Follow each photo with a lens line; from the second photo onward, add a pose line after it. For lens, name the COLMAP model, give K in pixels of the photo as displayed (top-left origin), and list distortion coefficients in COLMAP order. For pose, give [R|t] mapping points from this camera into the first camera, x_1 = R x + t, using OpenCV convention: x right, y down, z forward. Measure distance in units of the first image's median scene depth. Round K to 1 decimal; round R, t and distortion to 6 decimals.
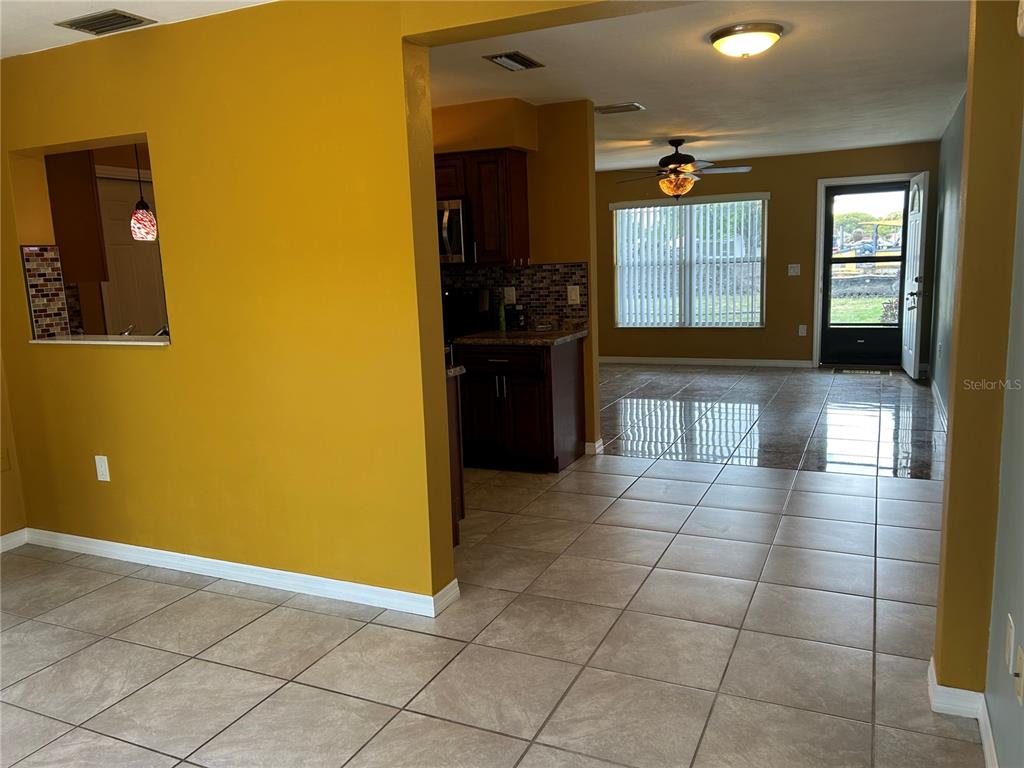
lens RADIAL K [[777.1, 0, 512.0], [0, 777.1, 384.0], [0, 0, 1]] dist [0.038969, -0.047618]
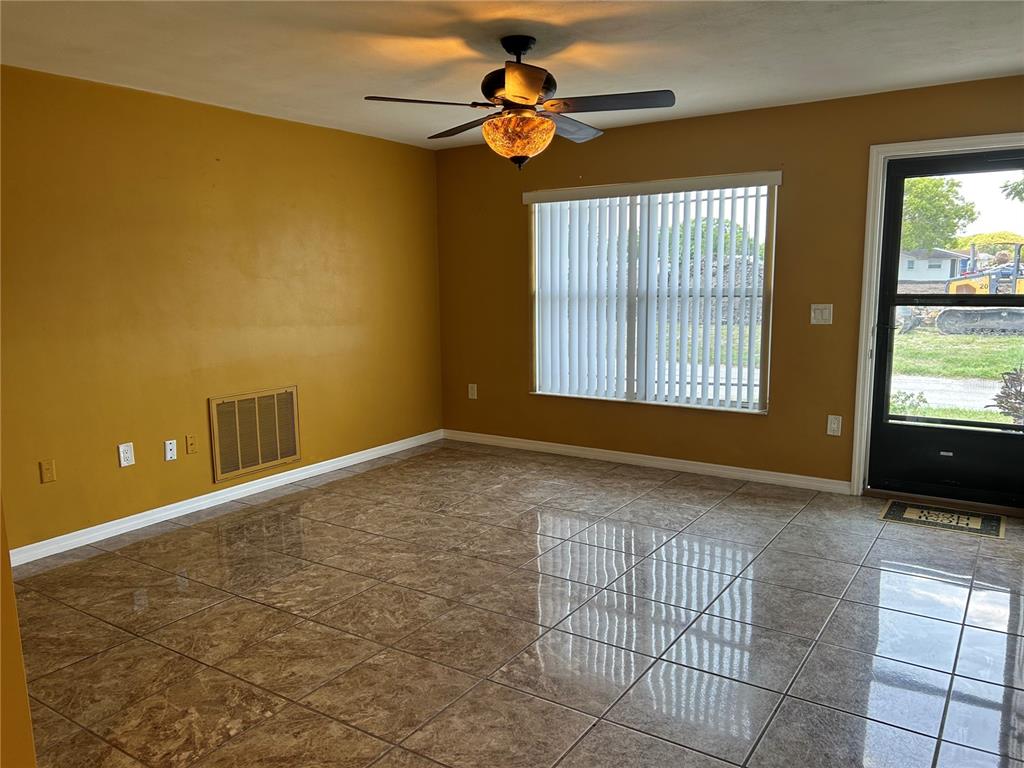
lens RADIAL K [[777.1, 0, 512.0], [0, 777.1, 384.0], [0, 0, 1]] dist [0.038969, -0.047618]
pose [[0.989104, 0.045033, -0.140165, 0.219359], [-0.047439, 0.998778, -0.013874, -0.077152], [0.139368, 0.020372, 0.990031, 0.419069]]
